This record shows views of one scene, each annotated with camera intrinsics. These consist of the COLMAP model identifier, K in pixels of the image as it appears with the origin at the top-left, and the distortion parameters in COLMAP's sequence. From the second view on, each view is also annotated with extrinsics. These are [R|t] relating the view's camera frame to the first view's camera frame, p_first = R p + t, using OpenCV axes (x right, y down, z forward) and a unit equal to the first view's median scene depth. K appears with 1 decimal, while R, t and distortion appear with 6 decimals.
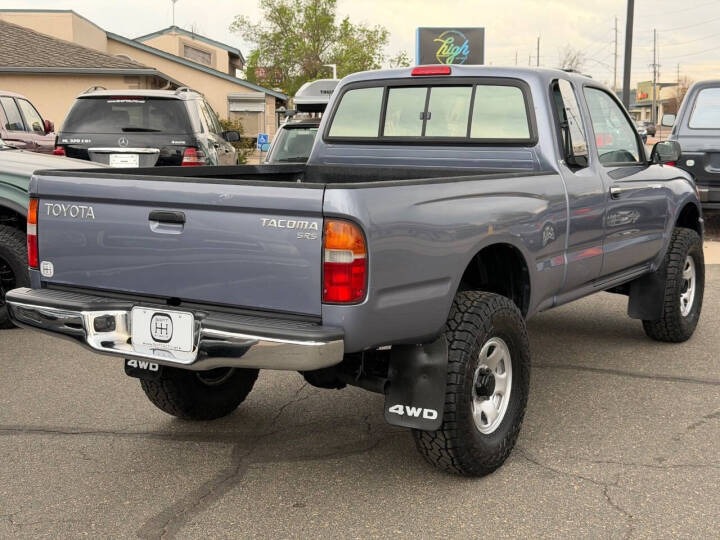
lens RADIAL K [[1003.6, 0, 360.0], [0, 1003.6, 270.0], [0, 0, 1]] dist [0.190990, -0.359093]
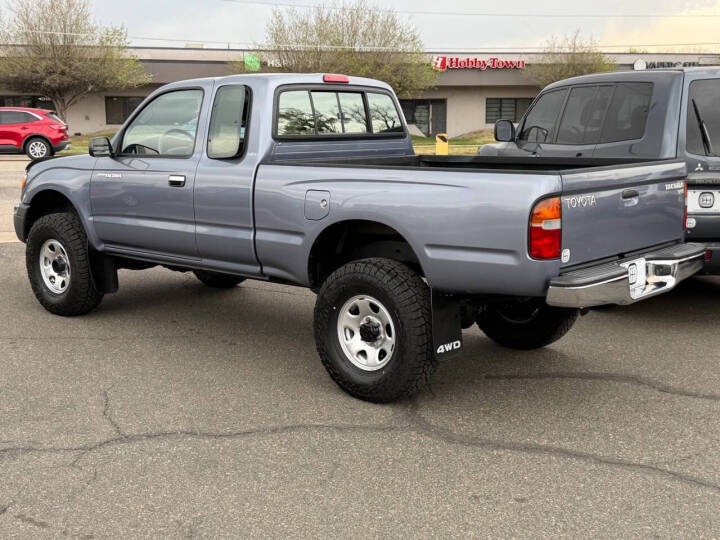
lens RADIAL K [[903.4, 0, 360.0], [0, 903.4, 270.0], [0, 0, 1]] dist [0.209451, -0.498666]
pose [[0.160034, -0.171742, 0.972057, -1.129656], [0.138854, 0.978874, 0.150086, -0.144290], [-0.977297, 0.110955, 0.180500, 0.871932]]
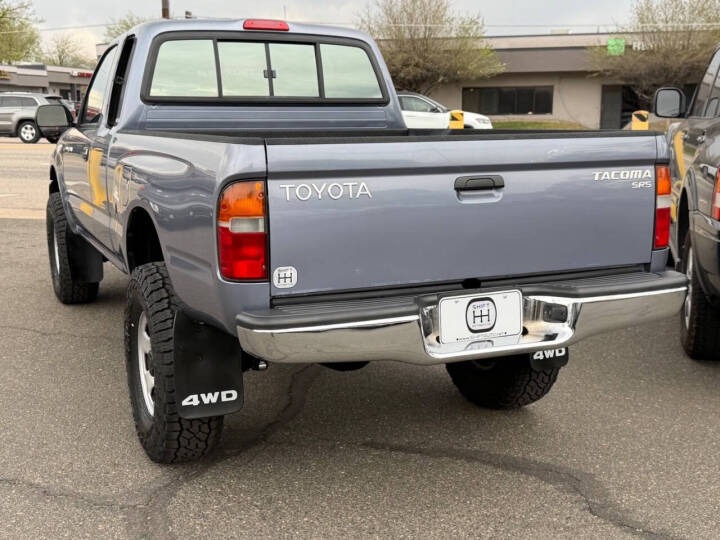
lens RADIAL K [[903.4, 0, 360.0], [0, 903.4, 270.0], [0, 0, 1]] dist [0.209451, -0.498666]
pose [[0.556738, -0.152735, 0.816526, -0.663978], [0.122336, 0.987309, 0.101268, -0.053187], [-0.821631, 0.043511, 0.568357, 0.499015]]
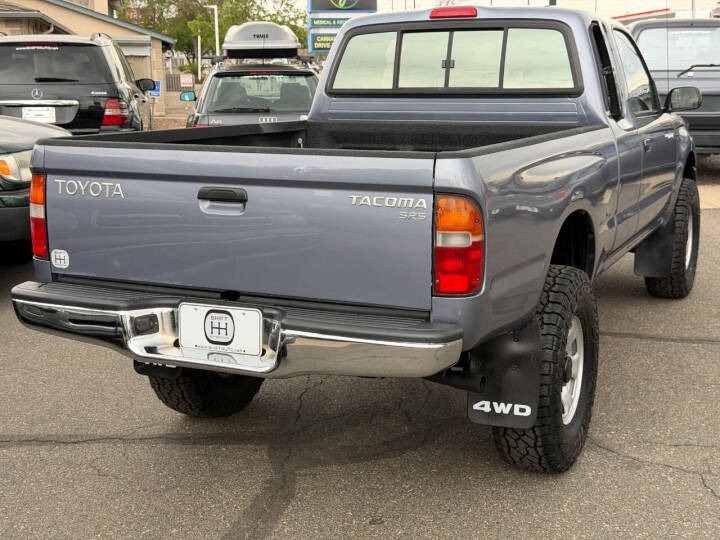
lens RADIAL K [[1003.6, 0, 360.0], [0, 1003.6, 270.0], [0, 0, 1]] dist [0.190990, -0.359093]
pose [[0.992415, -0.037172, 0.117179, -0.135475], [0.030772, 0.997959, 0.055962, -0.025681], [-0.119020, -0.051932, 0.991533, 0.123004]]
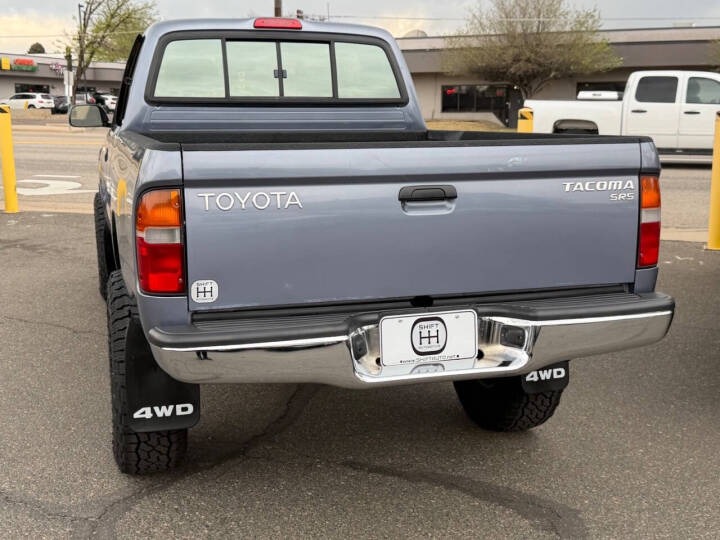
lens RADIAL K [[903.4, 0, 360.0], [0, 903.4, 270.0], [0, 0, 1]] dist [0.209451, -0.498666]
pose [[0.658126, -0.141511, 0.739490, -0.568801], [0.111401, 0.989670, 0.090241, -0.048049], [-0.744621, 0.022990, 0.667092, 0.438348]]
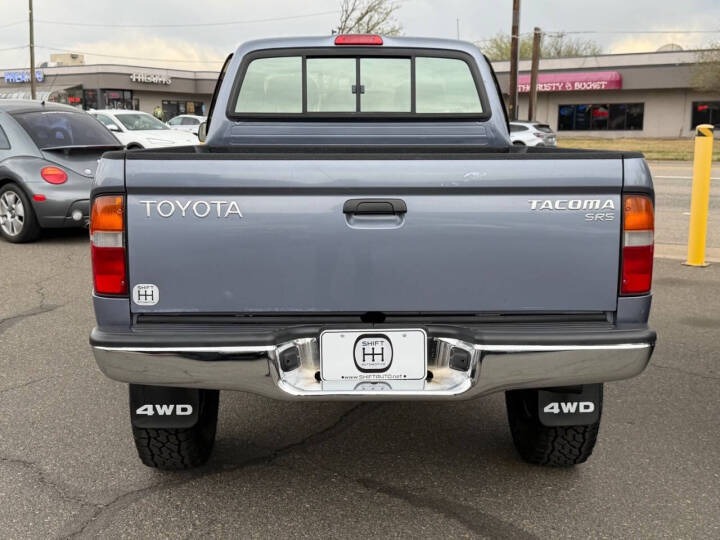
lens RADIAL K [[903.4, 0, 360.0], [0, 903.4, 270.0], [0, 0, 1]] dist [0.209451, -0.498666]
pose [[0.834407, -0.092773, 0.543284, -0.436494], [0.081834, 0.995659, 0.044337, -0.027901], [-0.545039, 0.007464, 0.838377, 0.332334]]
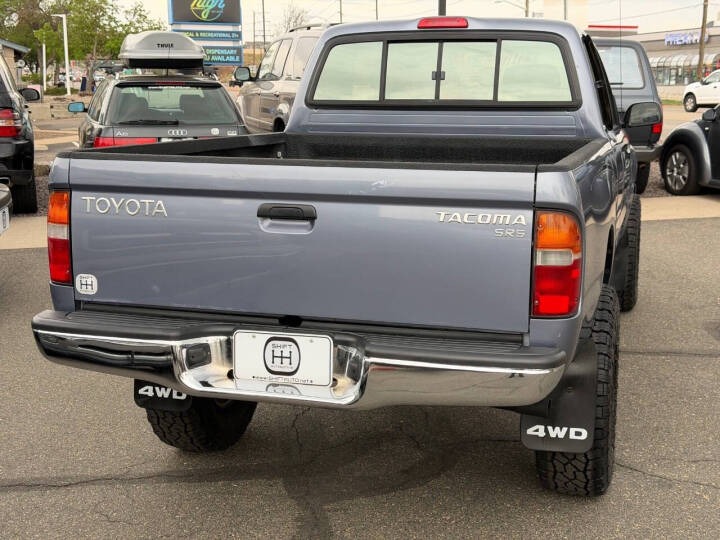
lens RADIAL K [[1002.1, 0, 360.0], [0, 1002.1, 270.0], [0, 0, 1]] dist [0.201094, -0.484179]
pose [[0.963489, -0.049806, 0.263076, -0.258386], [0.038749, 0.998141, 0.047053, -0.032243], [-0.264931, -0.035141, 0.963627, 0.191578]]
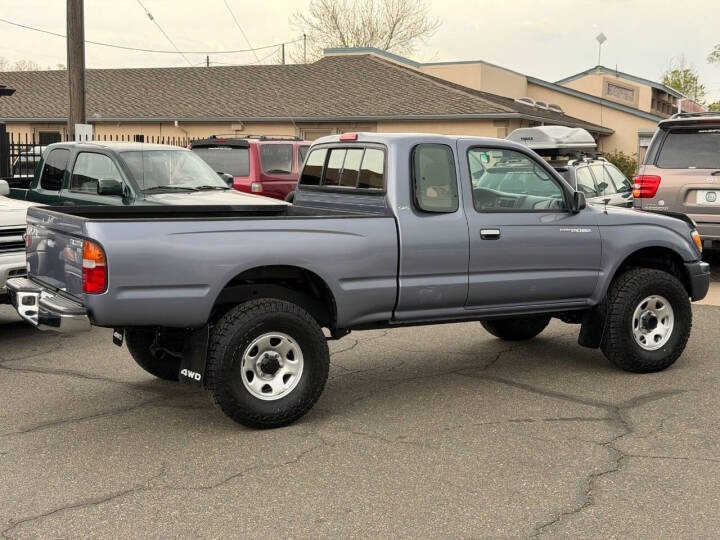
lens RADIAL K [[1003.6, 0, 360.0], [0, 1003.6, 270.0], [0, 0, 1]] dist [0.190990, -0.359093]
pose [[0.881420, 0.050854, -0.469587, 0.776792], [-0.065531, 0.997738, -0.014953, -0.005335], [0.467765, 0.043952, 0.882759, -0.162612]]
